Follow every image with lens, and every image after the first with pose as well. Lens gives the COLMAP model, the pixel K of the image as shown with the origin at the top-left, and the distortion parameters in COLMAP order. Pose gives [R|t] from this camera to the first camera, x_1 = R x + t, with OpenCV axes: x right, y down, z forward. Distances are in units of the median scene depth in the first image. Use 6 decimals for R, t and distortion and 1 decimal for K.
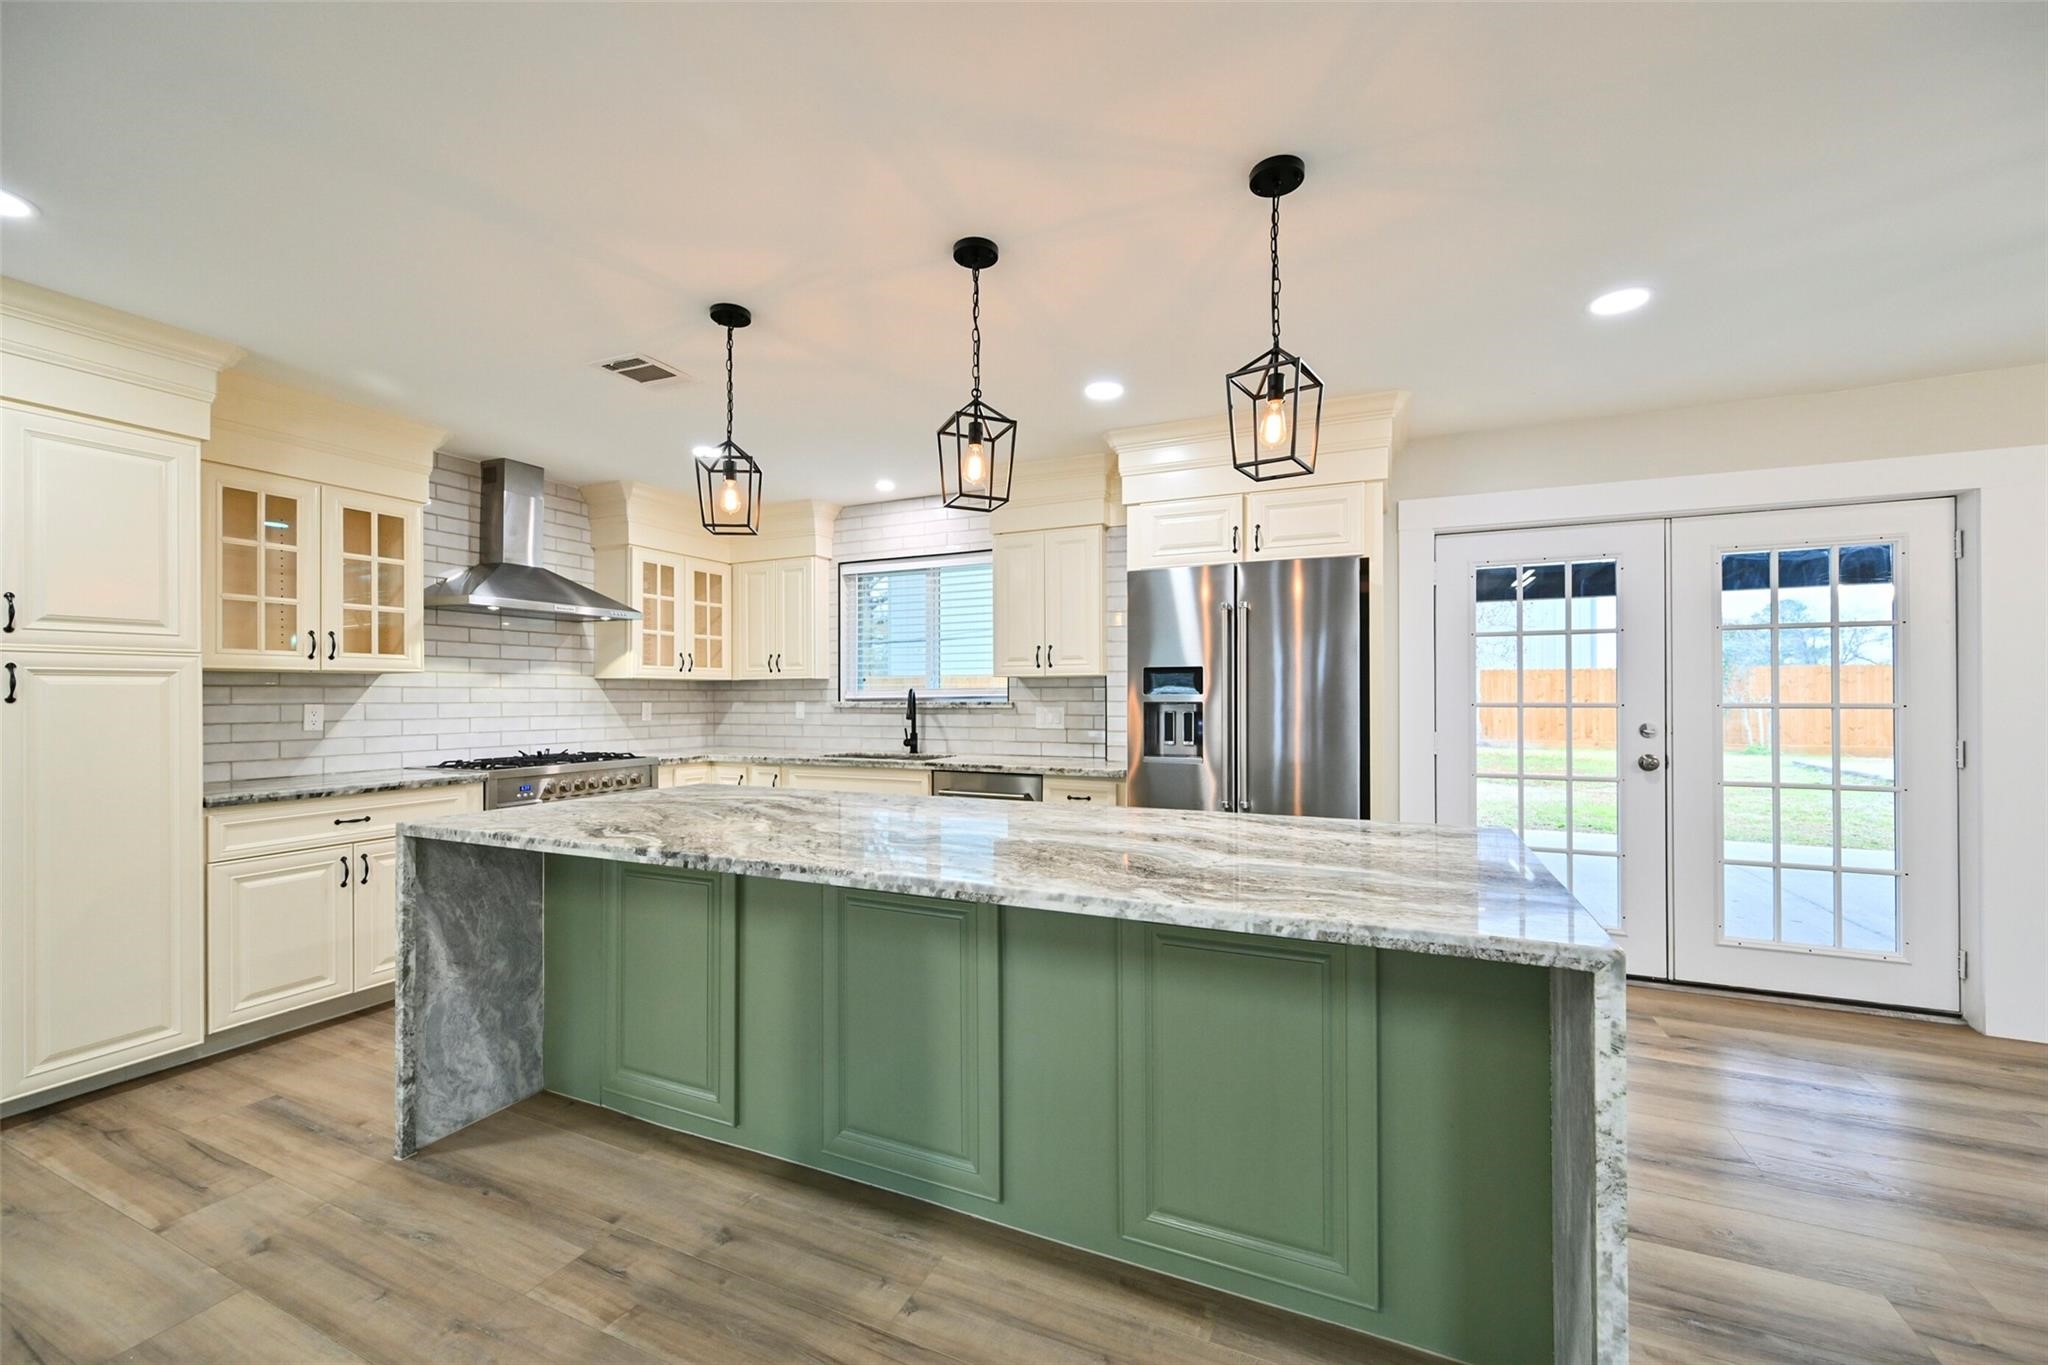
lens RADIAL K [[807.3, 0, 1029.6], [0, 807.3, 690.8], [0, 0, 1]] dist [-0.003441, 0.000981]
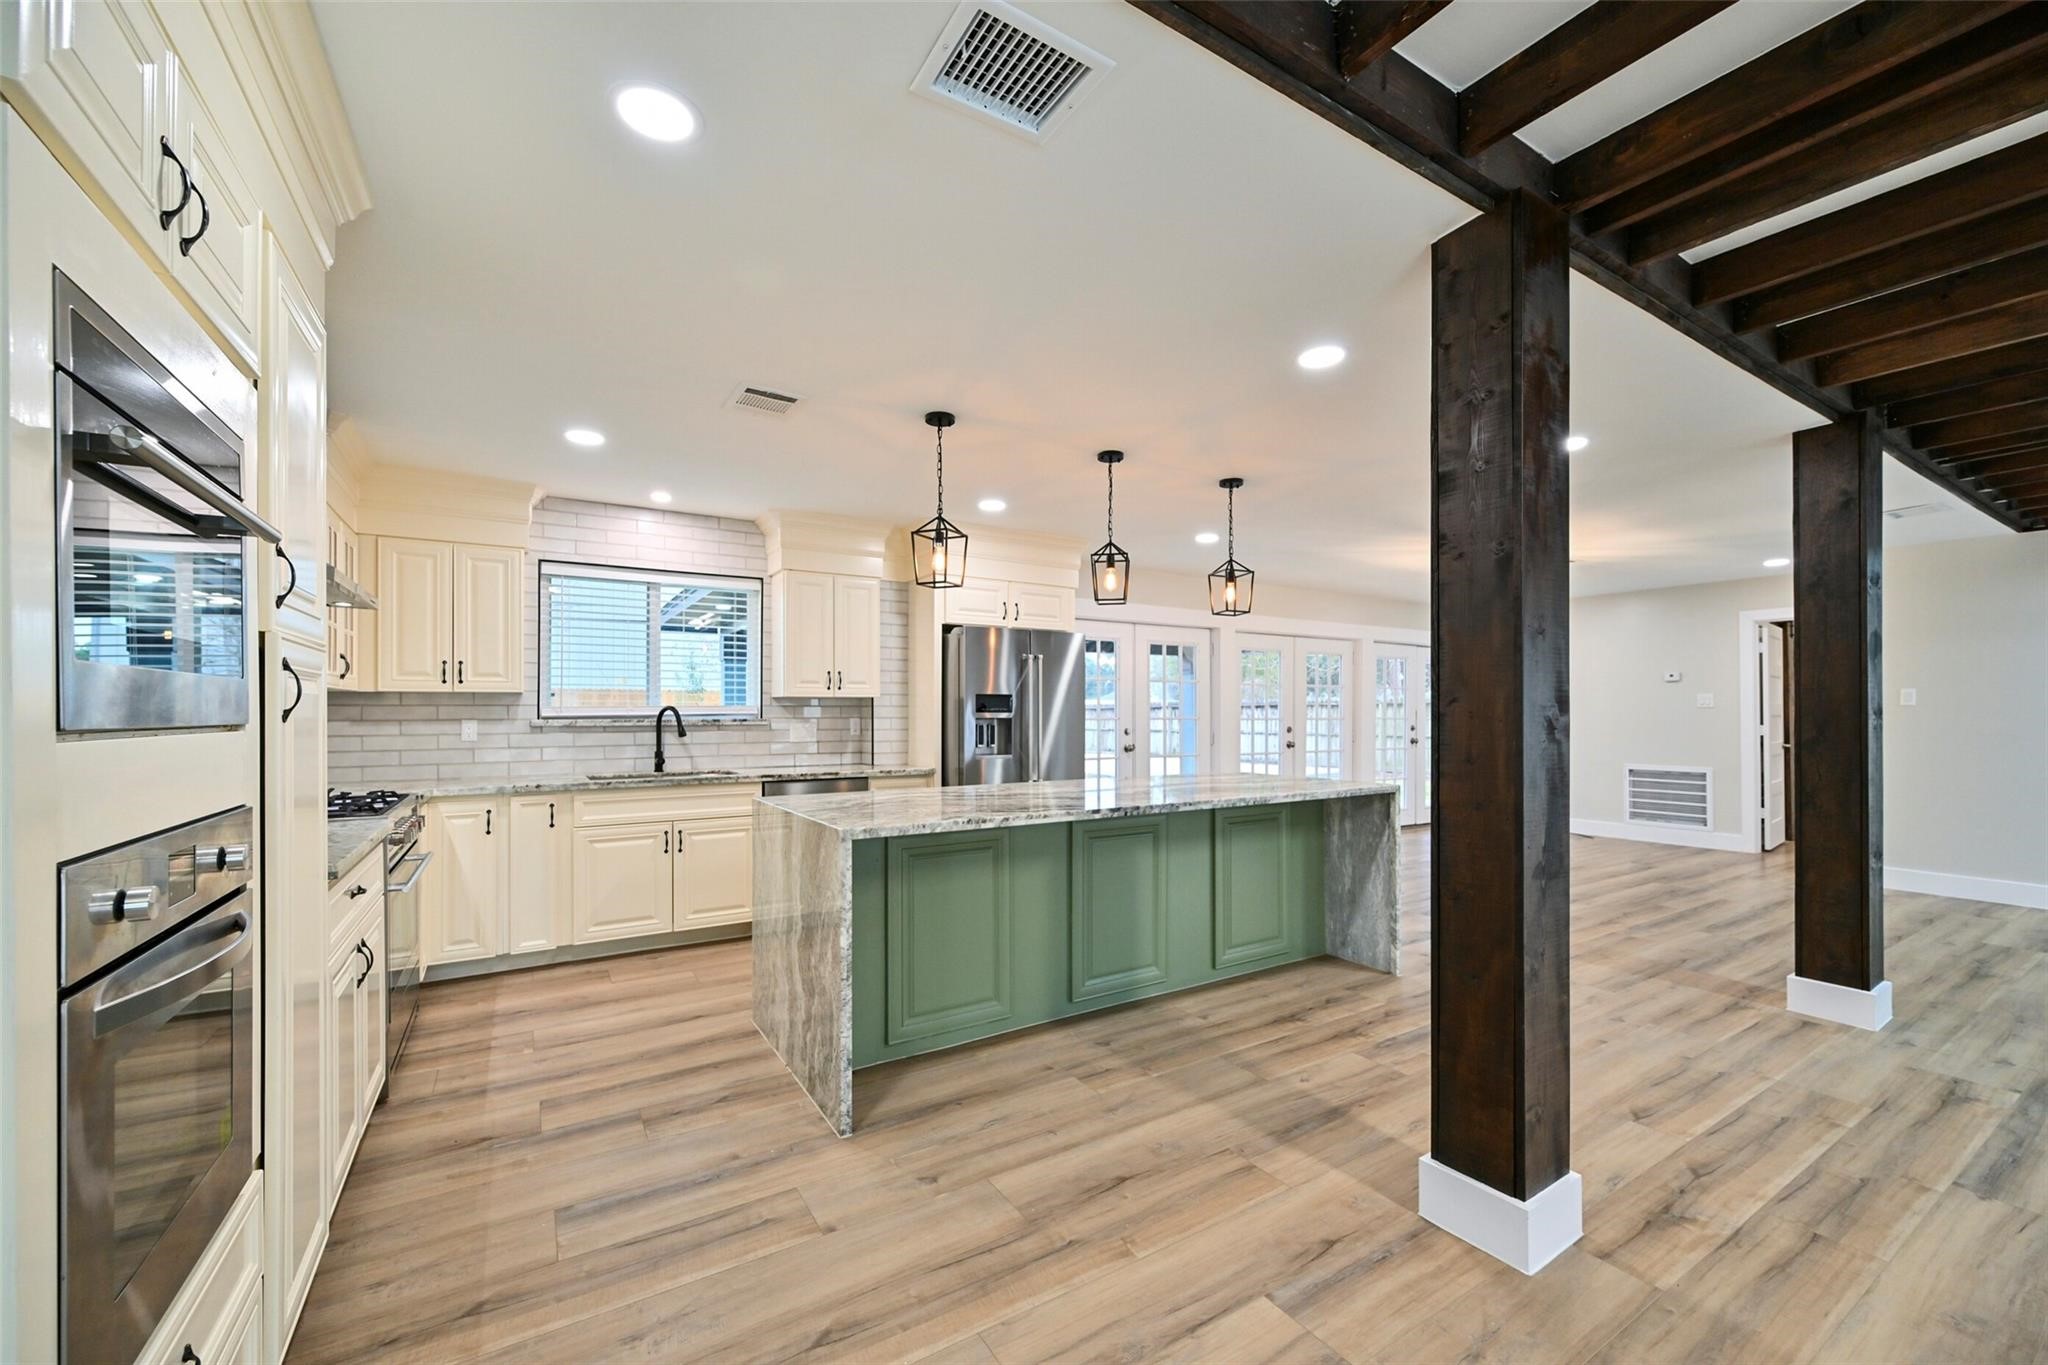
lens RADIAL K [[807.3, 0, 1038.5], [0, 807.3, 703.1], [0, 0, 1]] dist [-0.003441, 0.000981]
pose [[0.549140, 0.011998, 0.835644, -0.941251], [-0.006646, 0.999928, -0.009990, 0.000905], [-0.835704, -0.000068, 0.549180, 0.108514]]
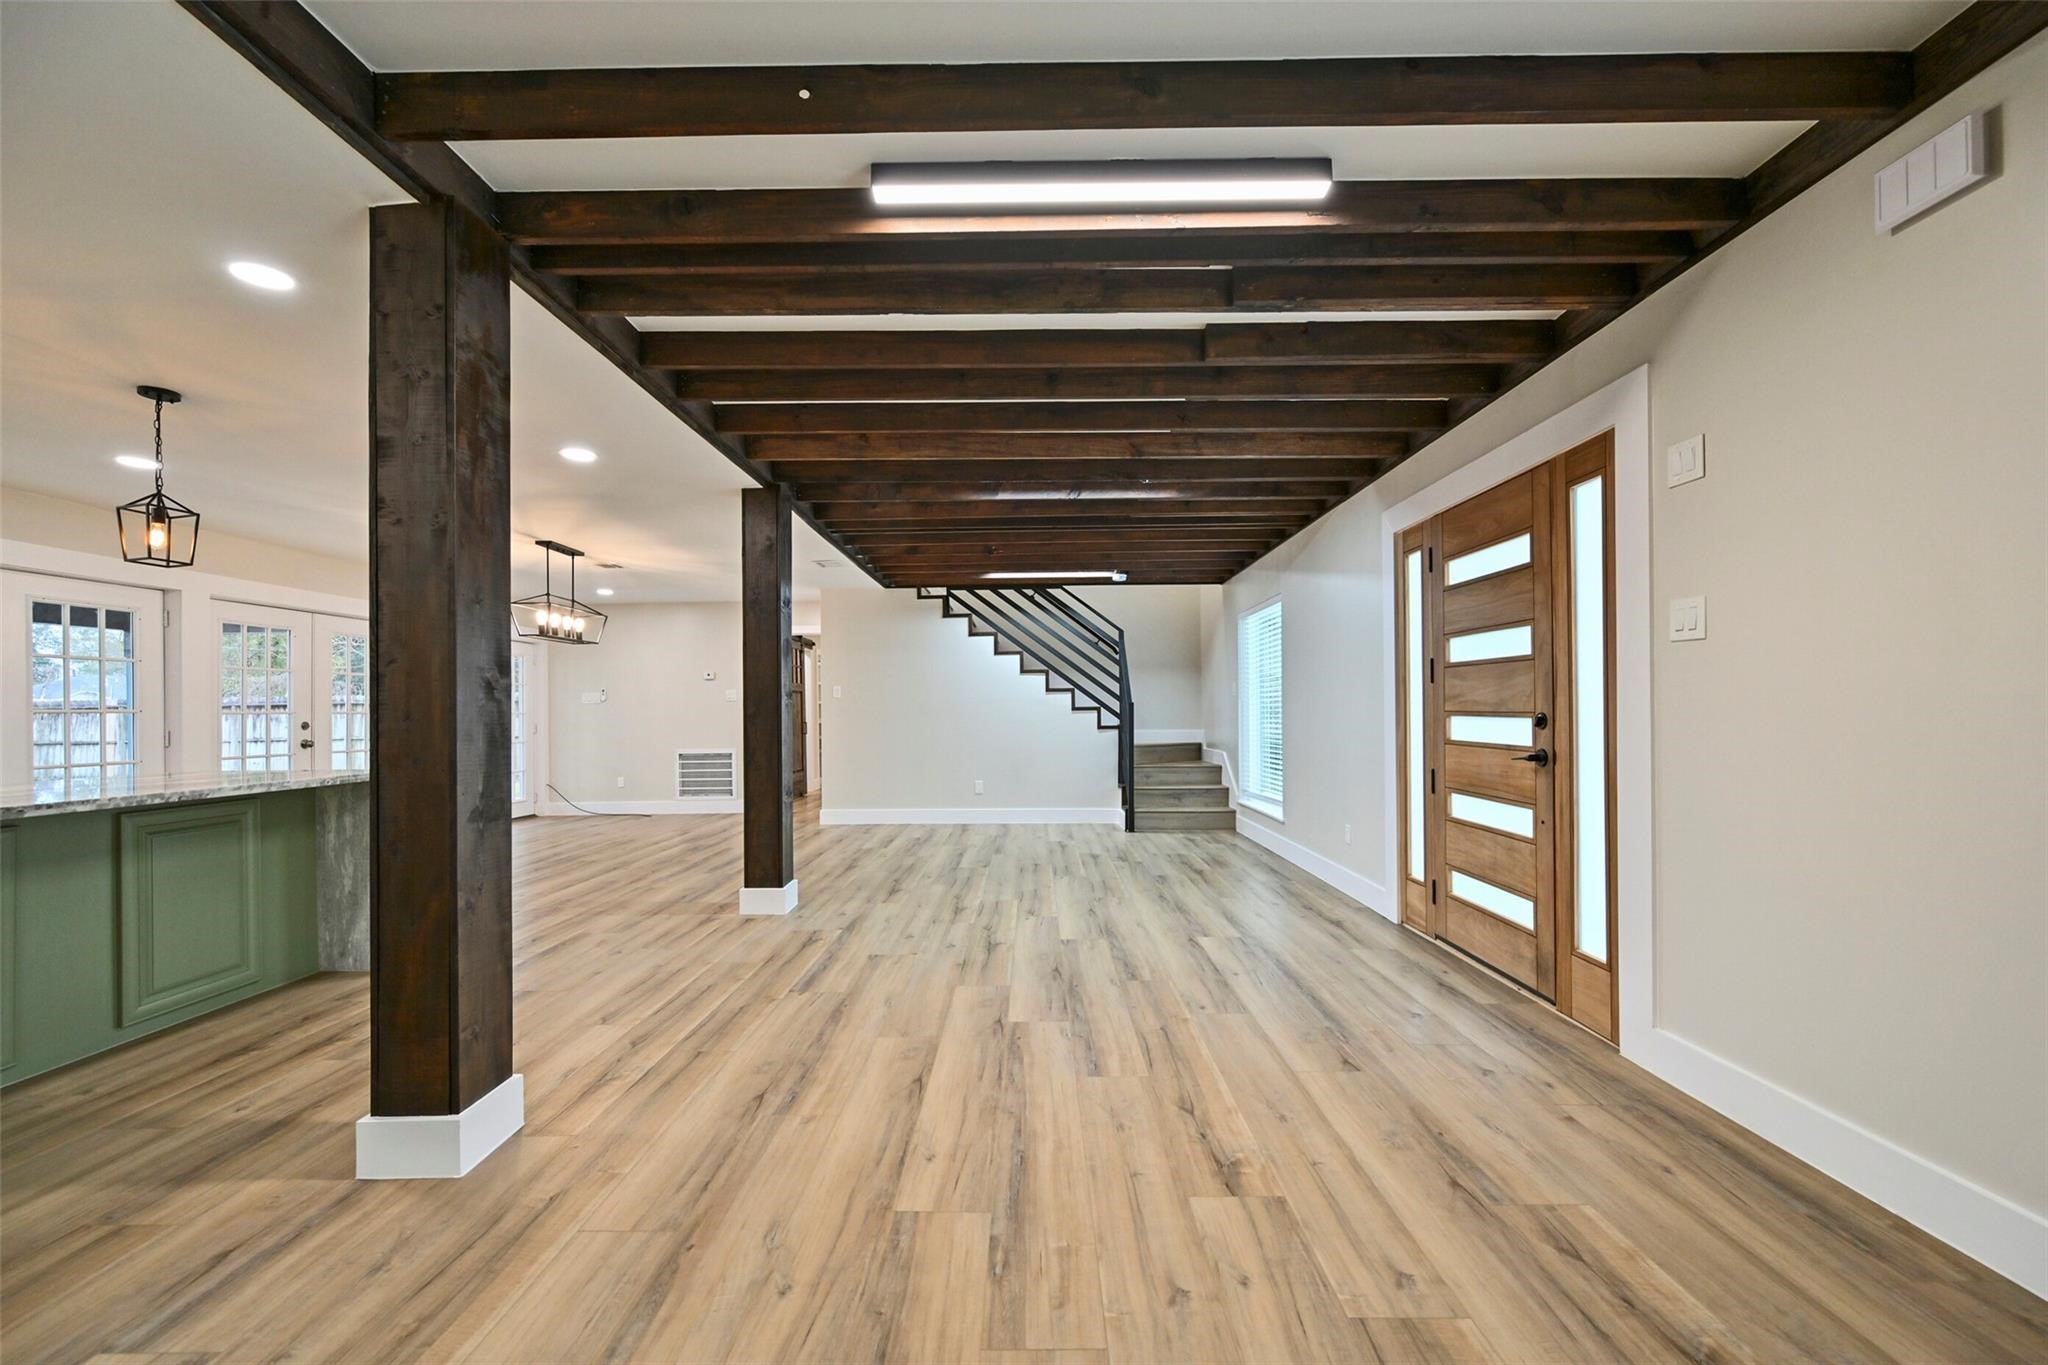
lens RADIAL K [[807.3, 0, 1024.4], [0, 807.3, 707.6], [0, 0, 1]] dist [-0.003441, 0.000981]
pose [[-0.402000, 0.010987, 0.915574, -1.020026], [0.004391, 0.999940, -0.010071, 0.030964], [-0.915629, -0.000028, -0.402024, -0.001463]]
